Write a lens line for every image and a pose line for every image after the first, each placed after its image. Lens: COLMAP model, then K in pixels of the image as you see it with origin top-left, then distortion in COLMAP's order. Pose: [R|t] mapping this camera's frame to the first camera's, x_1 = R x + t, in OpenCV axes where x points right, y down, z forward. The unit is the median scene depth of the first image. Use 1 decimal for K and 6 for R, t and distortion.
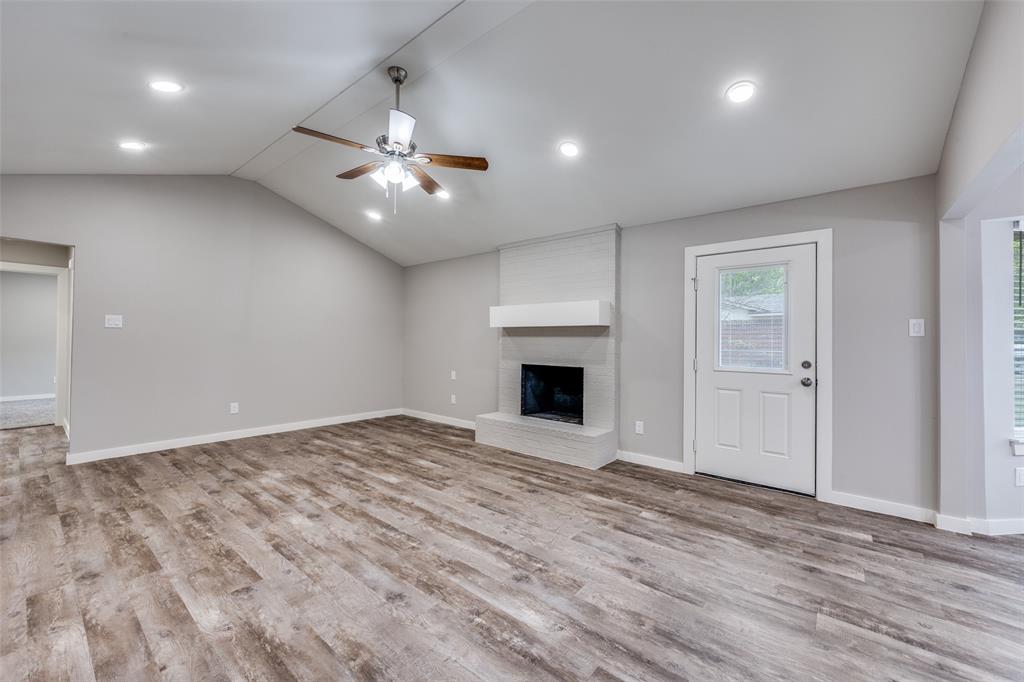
lens RADIAL K [[404.0, 0, 517.5], [0, 404.0, 336.2], [0, 0, 1]] dist [-0.006517, 0.000819]
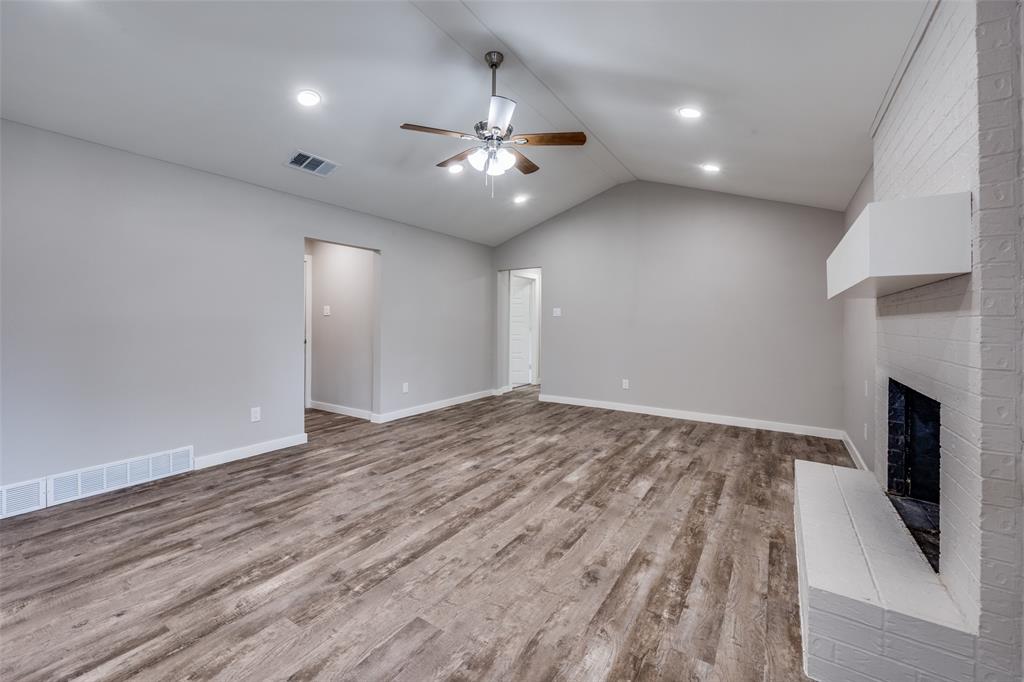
lens RADIAL K [[411.4, 0, 513.0], [0, 411.4, 319.9], [0, 0, 1]] dist [-0.005165, -0.000204]
pose [[0.106654, -0.013928, -0.994199, 0.678541], [0.005227, 0.999896, -0.013448, 0.015582], [0.994282, -0.003762, 0.106716, 0.884282]]
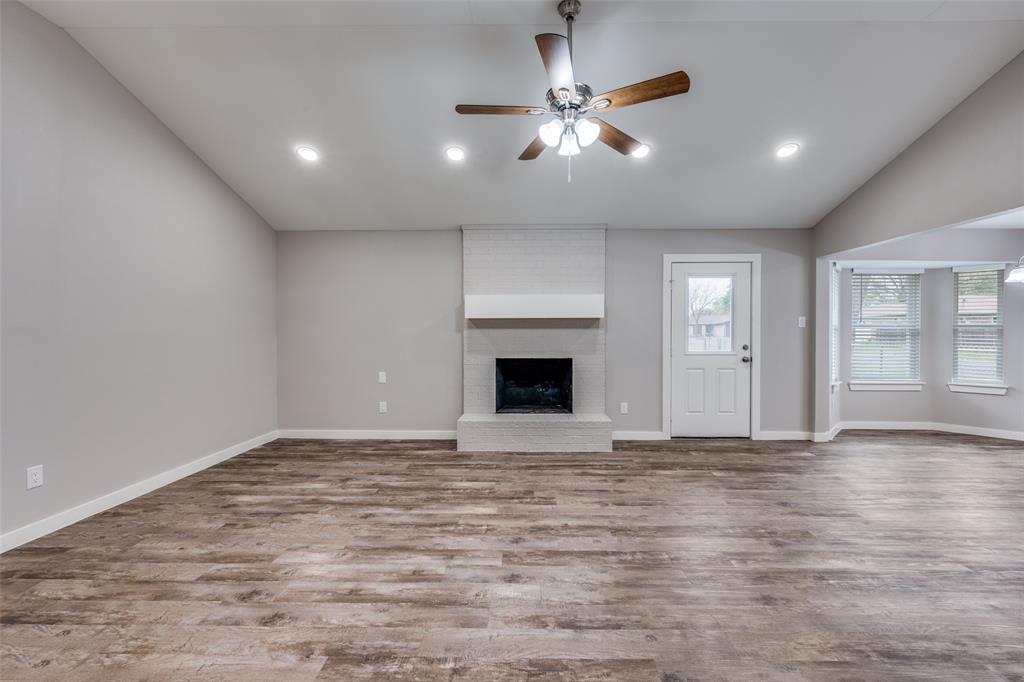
lens RADIAL K [[406.9, 0, 521.7], [0, 406.9, 336.1], [0, 0, 1]] dist [-0.004979, -0.000105]
pose [[0.786643, -0.018407, 0.617133, -0.846809], [0.002834, 0.999653, 0.026203, -0.010129], [-0.617401, -0.018863, 0.786422, 0.378753]]
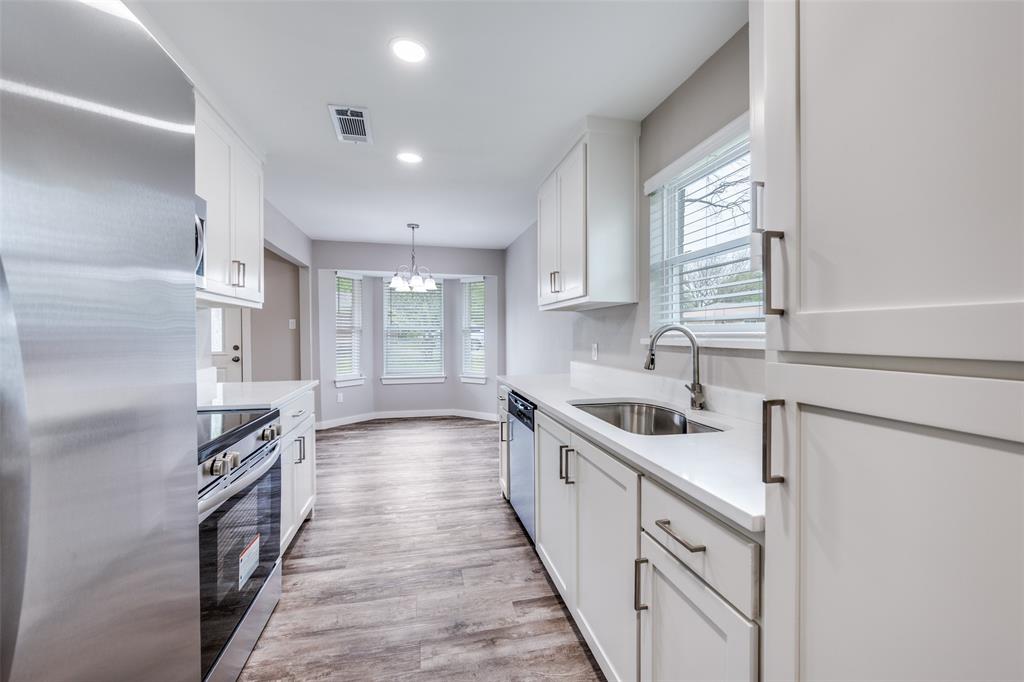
lens RADIAL K [[404.0, 0, 517.5], [0, 404.0, 336.2], [0, 0, 1]] dist [-0.006517, 0.000819]
pose [[0.603328, -0.019644, 0.797251, 0.150285], [0.003482, 0.999752, 0.021998, -0.003580], [-0.797485, -0.010496, 0.603247, -0.828519]]
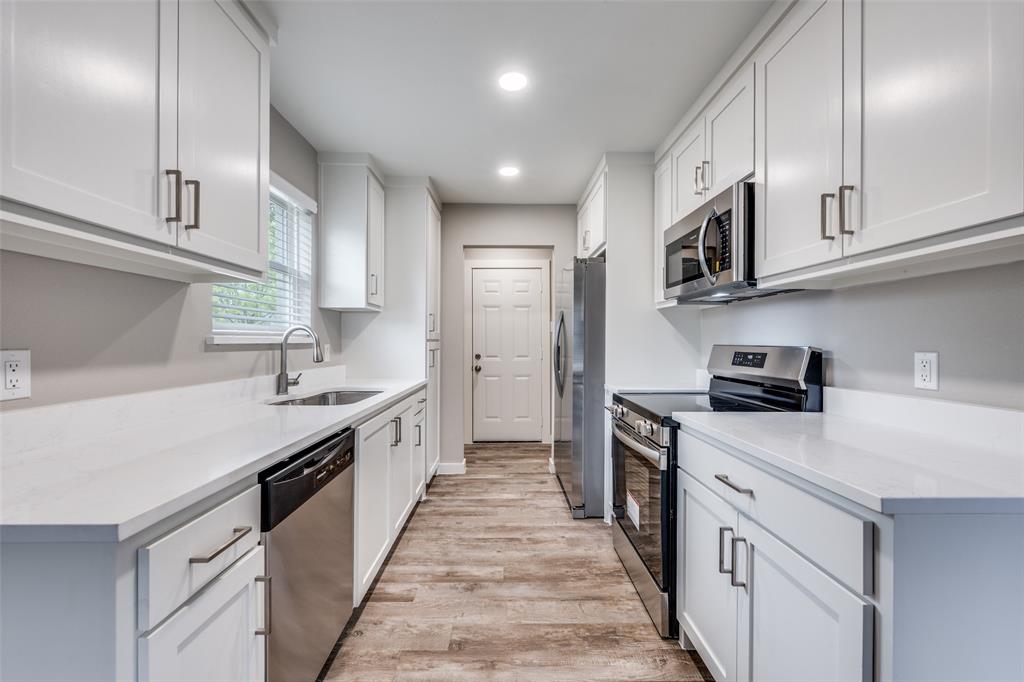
lens RADIAL K [[408.2, 0, 514.8], [0, 408.2, 342.3], [0, 0, 1]] dist [-0.001623, -0.000069]
pose [[-0.760989, -0.013762, -0.648619, 0.917939], [-0.008052, 0.999898, -0.011768, 0.028860], [0.648715, -0.003733, -0.761022, 0.117957]]
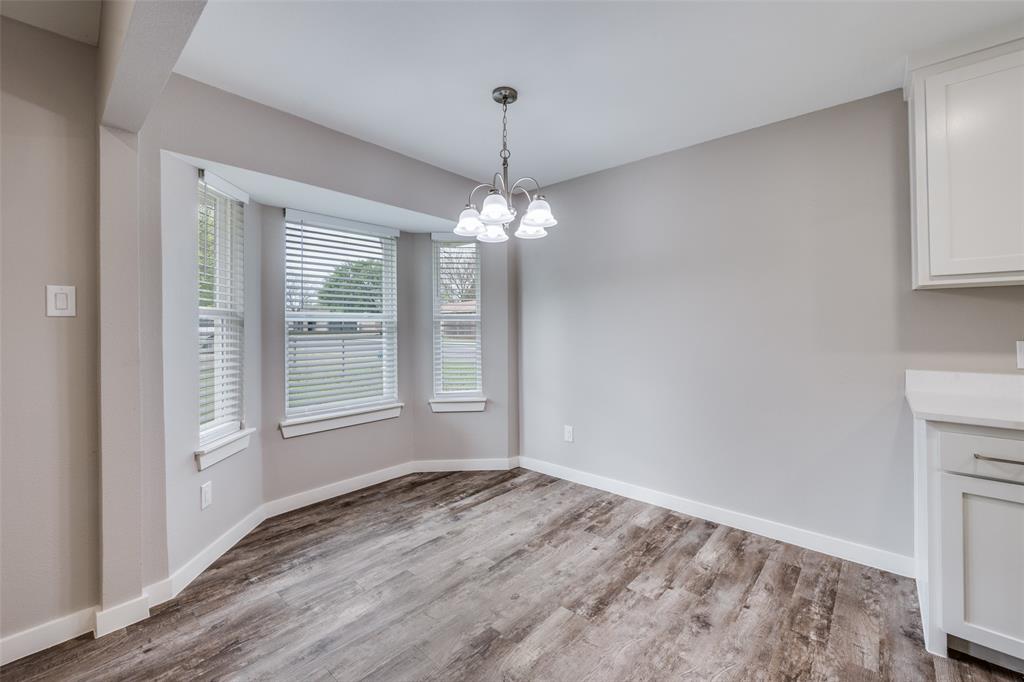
lens RADIAL K [[415.6, 0, 517.8], [0, 415.6, 321.7], [0, 0, 1]] dist [-0.000056, 0.000090]
pose [[0.034891, -0.002130, 0.999389, 0.398518], [0.000627, 0.999998, 0.002110, 0.006837], [-0.999391, 0.000553, 0.034892, 0.310503]]
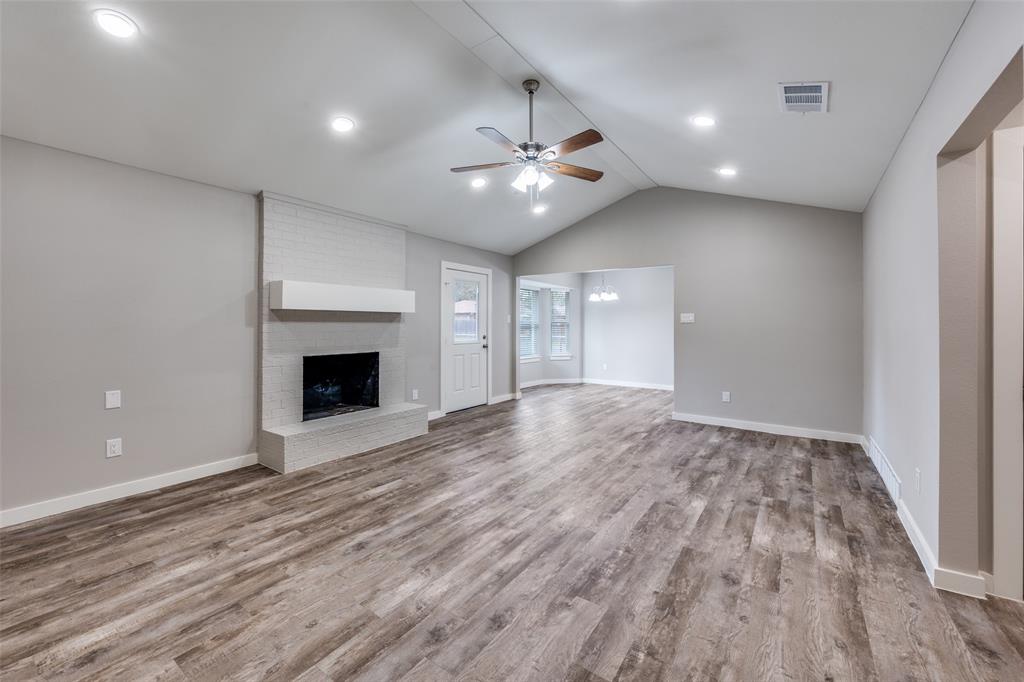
lens RADIAL K [[411.4, 0, 513.0], [0, 411.4, 319.9], [0, 0, 1]] dist [-0.005165, -0.000204]
pose [[-0.065518, 0.001683, 0.997850, -1.337947], [-0.012198, 0.999923, -0.002487, -0.009362], [-0.997777, -0.012334, -0.065493, 1.054667]]
